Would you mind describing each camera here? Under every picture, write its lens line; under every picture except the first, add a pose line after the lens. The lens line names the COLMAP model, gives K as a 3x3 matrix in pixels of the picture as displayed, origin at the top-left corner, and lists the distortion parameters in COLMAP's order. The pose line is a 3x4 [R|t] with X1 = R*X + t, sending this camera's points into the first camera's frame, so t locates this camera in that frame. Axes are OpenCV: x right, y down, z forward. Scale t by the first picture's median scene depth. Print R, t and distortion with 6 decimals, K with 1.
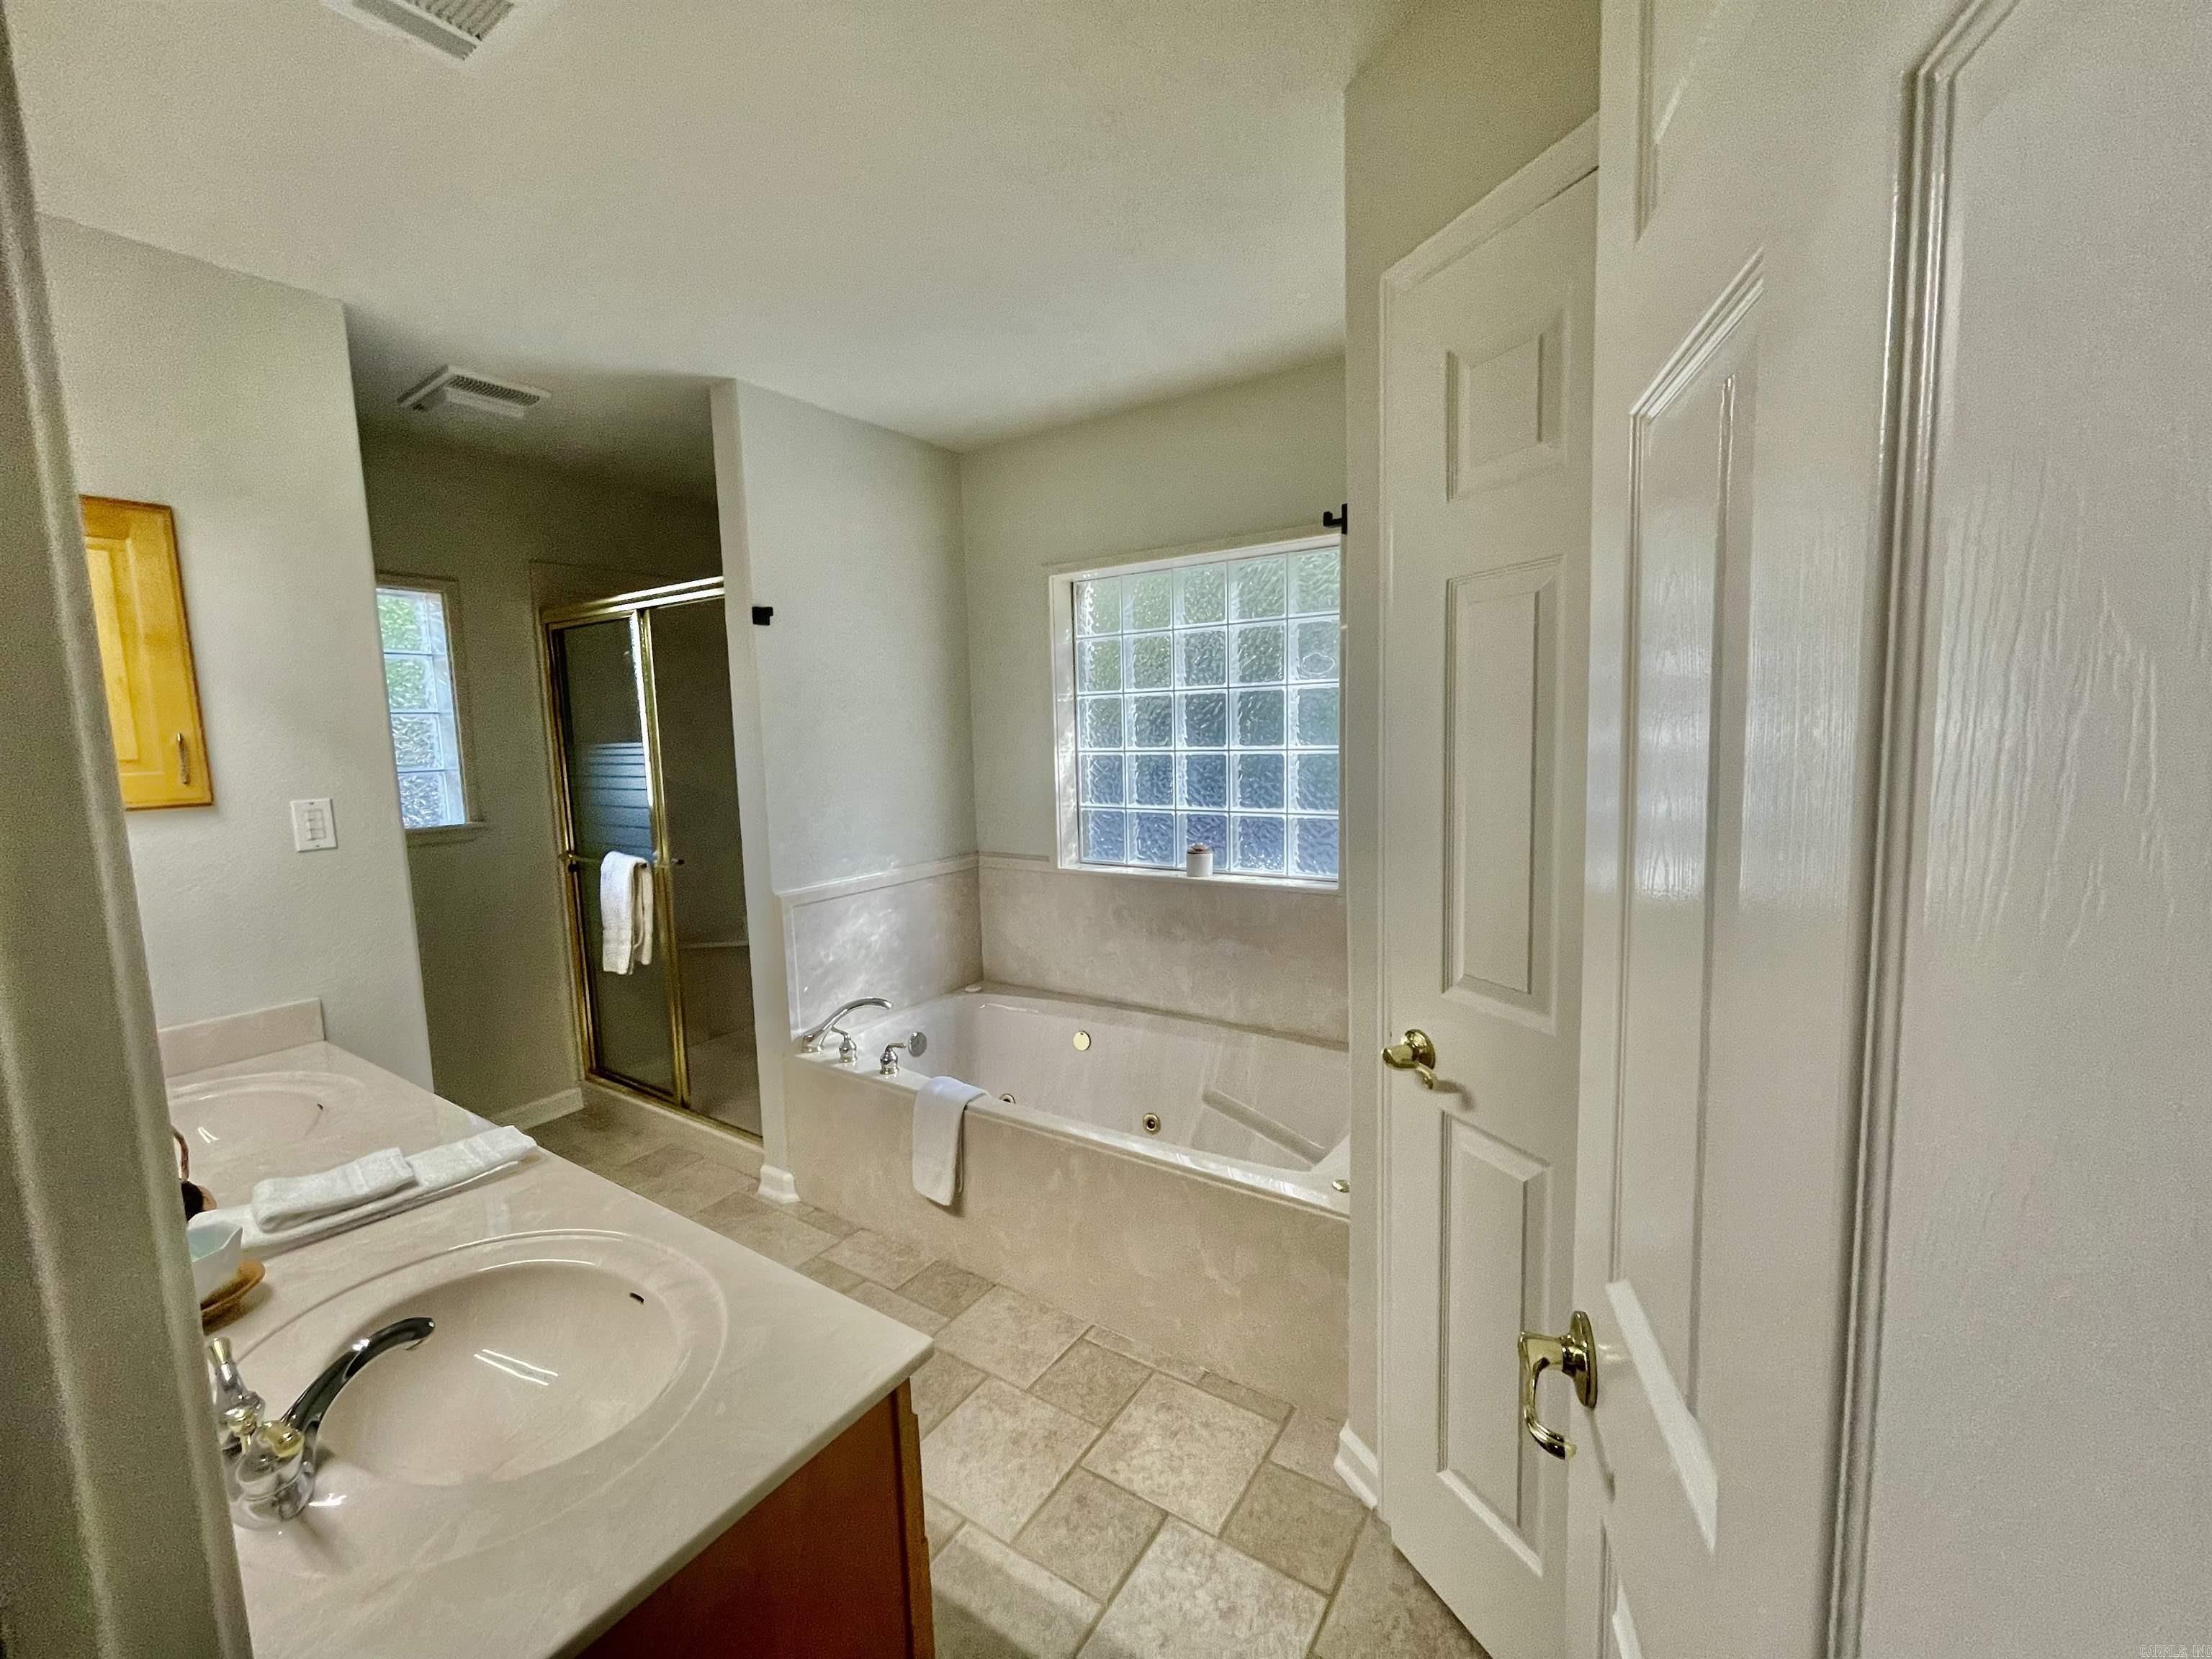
lens RADIAL K [[895.0, 0, 1106.2], [0, 895.0, 824.4], [0, 0, 1]] dist [0.000146, 0.000471]
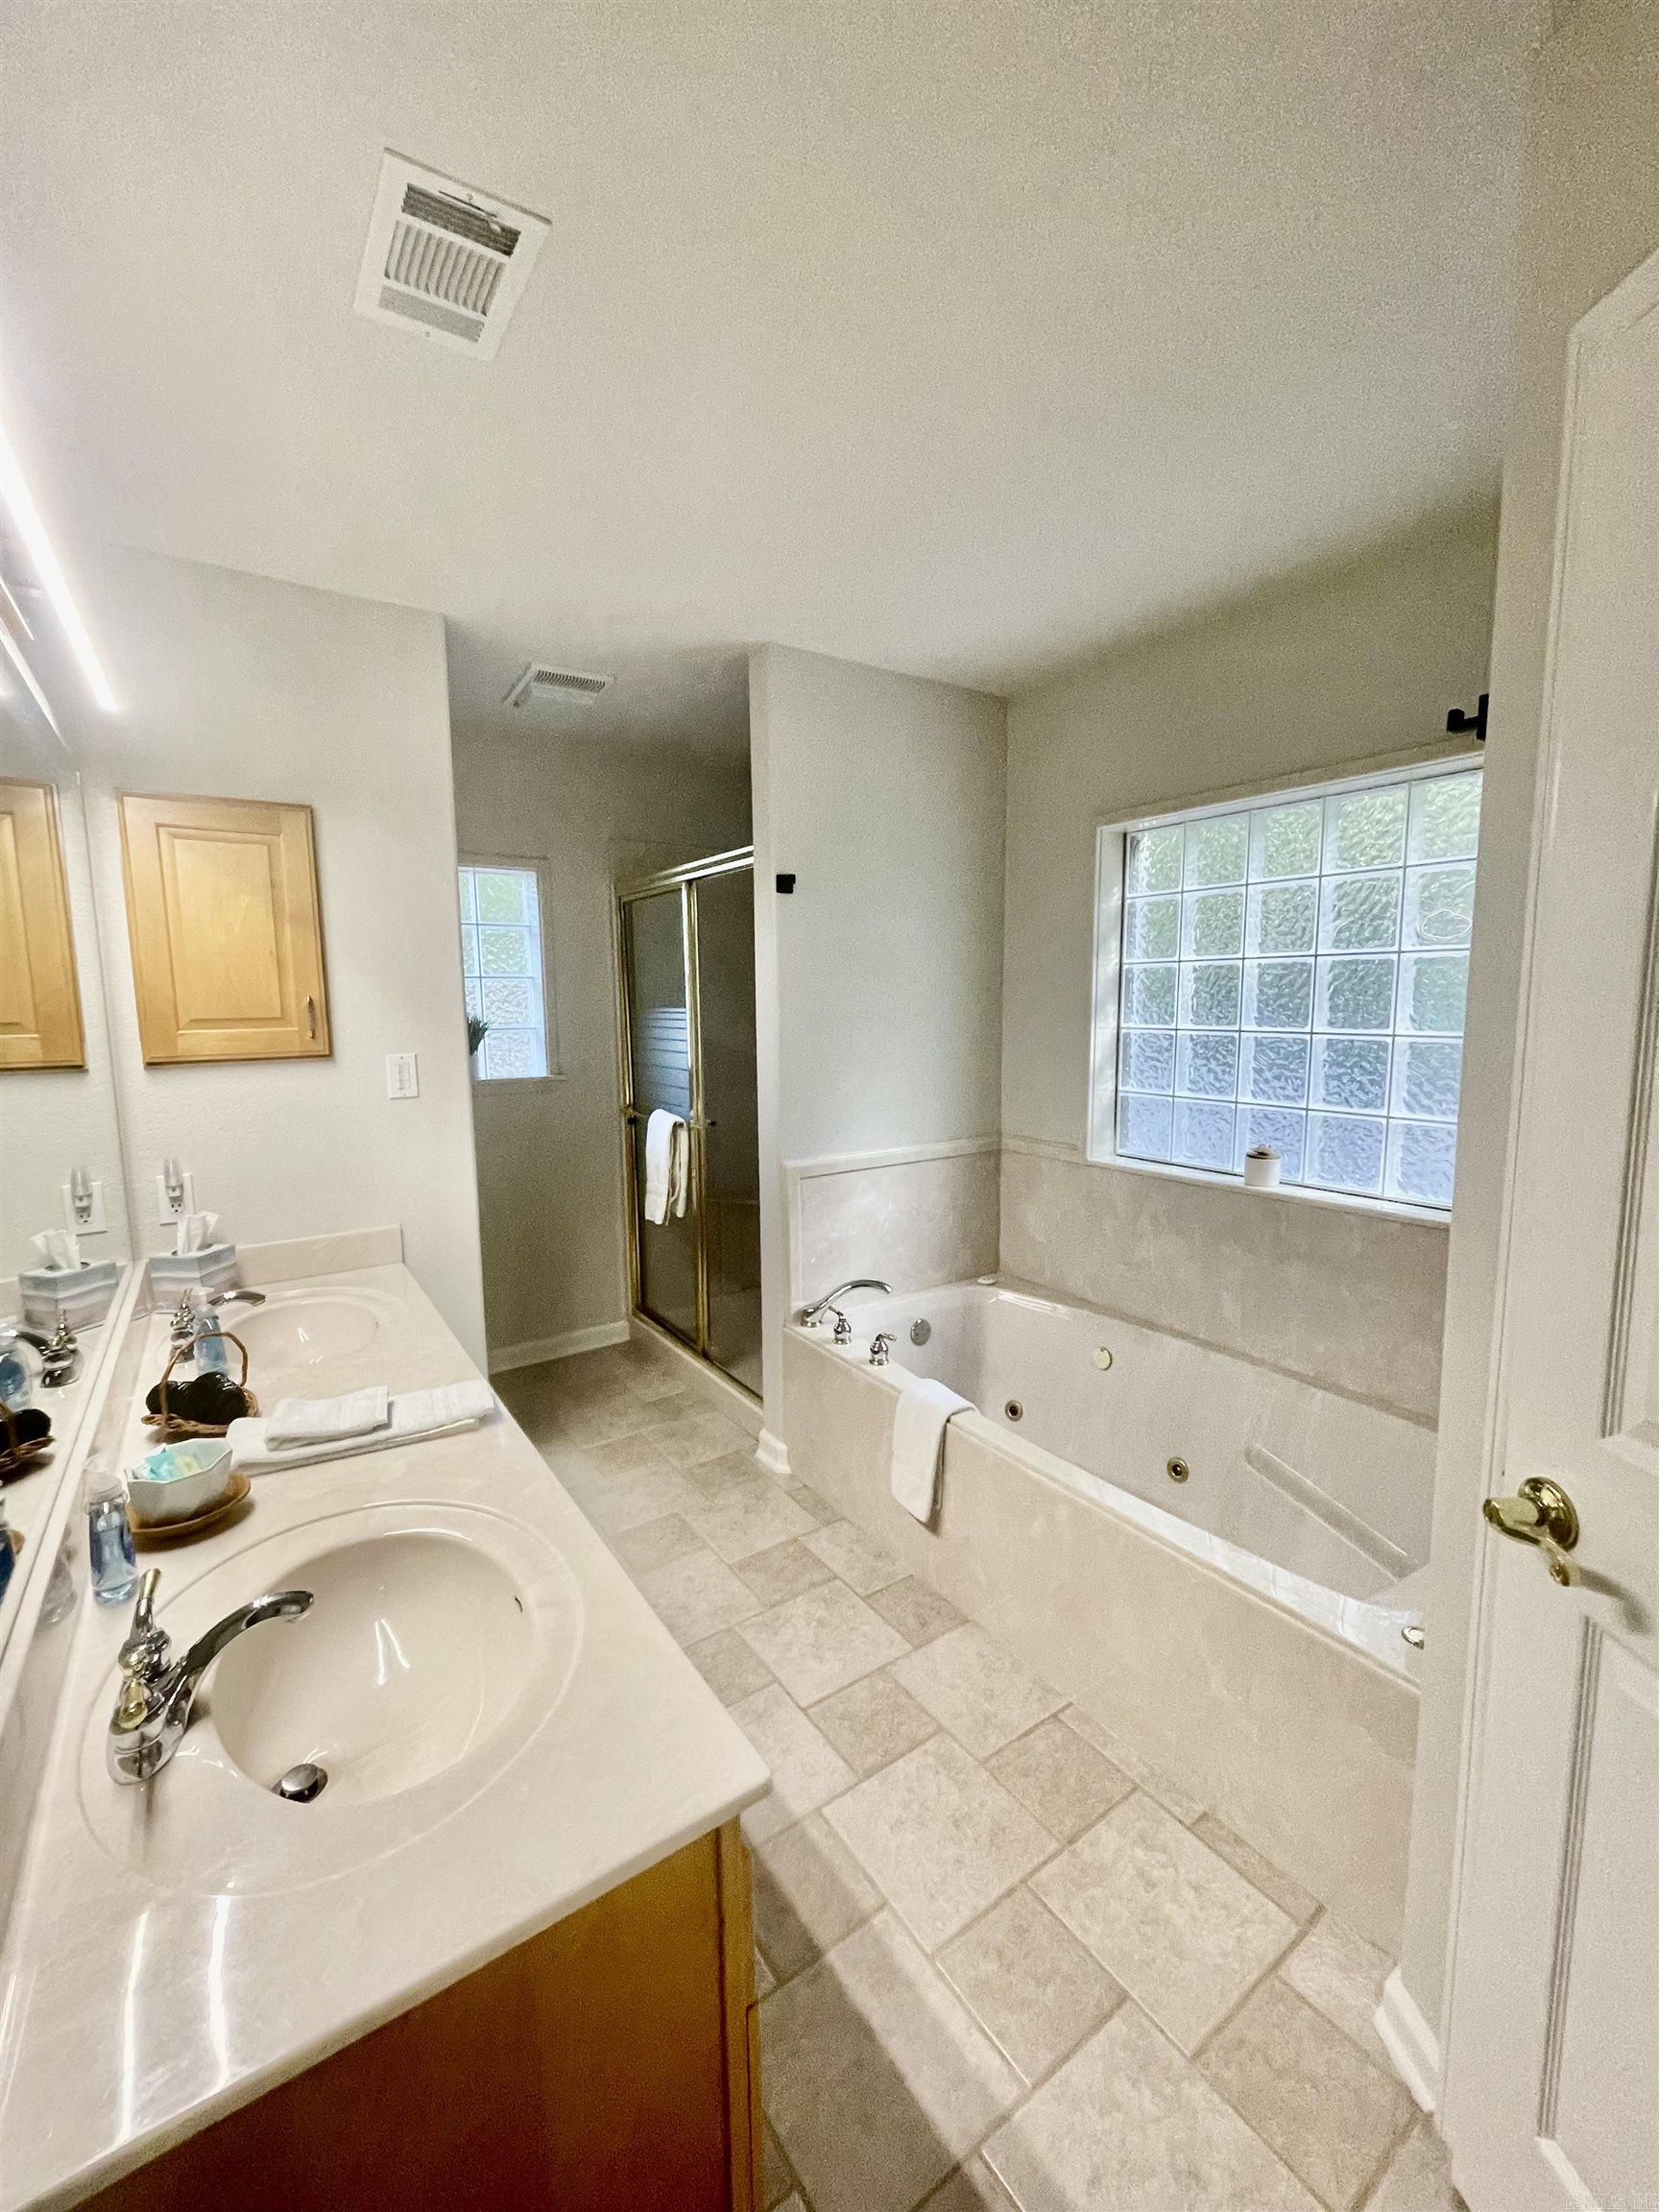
lens RADIAL K [[895.0, 0, 833.0], [0, 895.0, 1104.2], [0, 0, 1]] dist [0.000146, 0.000471]
pose [[0.927517, 0.061774, -0.368640, 0.049008], [-0.055322, 0.998074, 0.028057, -0.022411], [0.369664, -0.005629, 0.929149, 0.112206]]
